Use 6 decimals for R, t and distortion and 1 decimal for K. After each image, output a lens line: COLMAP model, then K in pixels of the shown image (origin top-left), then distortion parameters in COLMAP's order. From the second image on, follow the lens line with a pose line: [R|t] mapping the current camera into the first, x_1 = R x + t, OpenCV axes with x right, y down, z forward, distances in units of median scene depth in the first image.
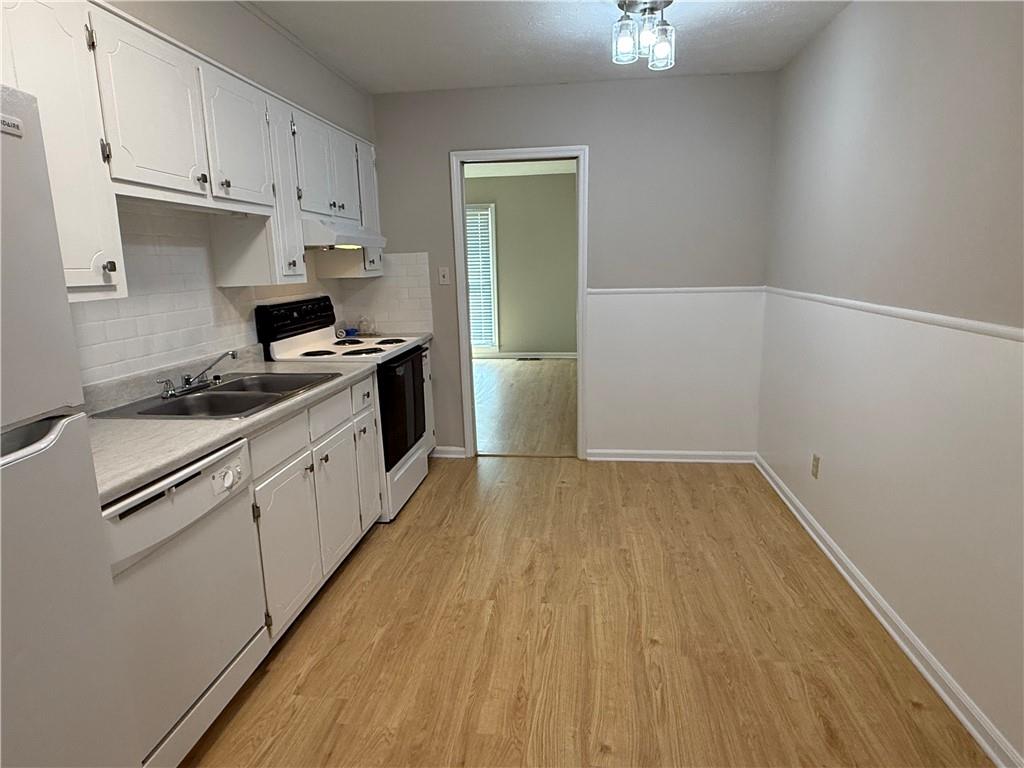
lens RADIAL K [[606.7, 0, 511.7], [0, 606.7, 383.3], [0, 0, 1]] dist [-0.001487, -0.000065]
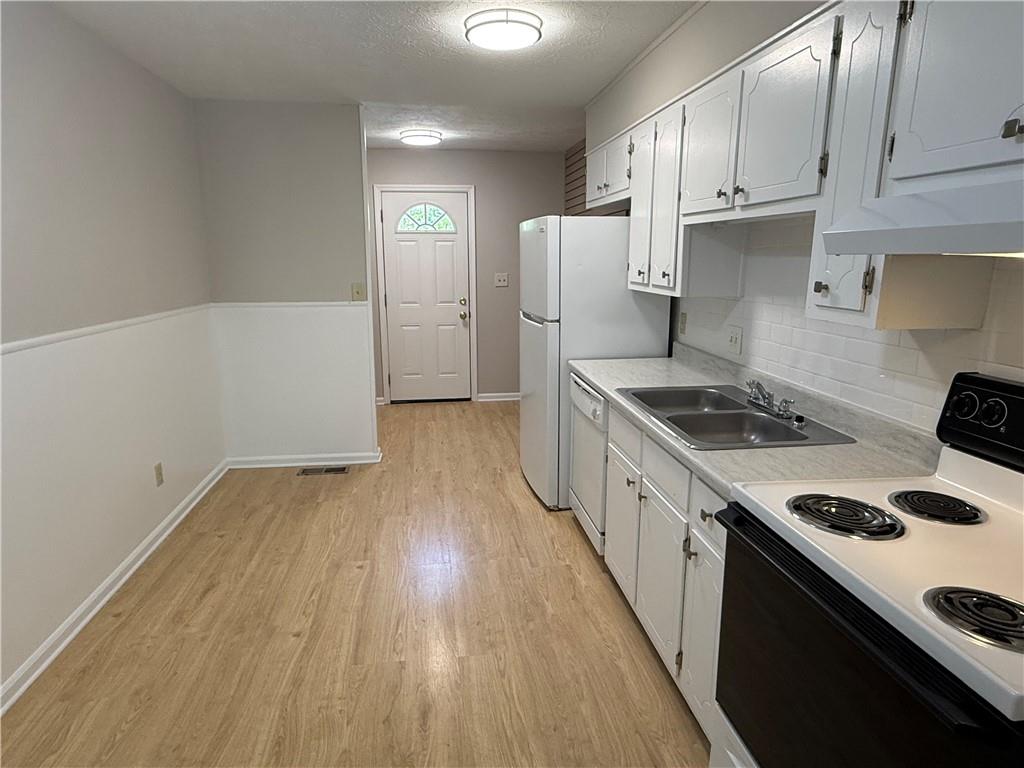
lens RADIAL K [[606.7, 0, 515.0], [0, 606.7, 384.4], [0, 0, 1]] dist [-0.001487, -0.000065]
pose [[-0.964479, 0.075950, -0.253007, 0.095803], [-0.031483, 0.917901, 0.395559, -0.411099], [0.262278, 0.389474, -0.882905, 1.821735]]
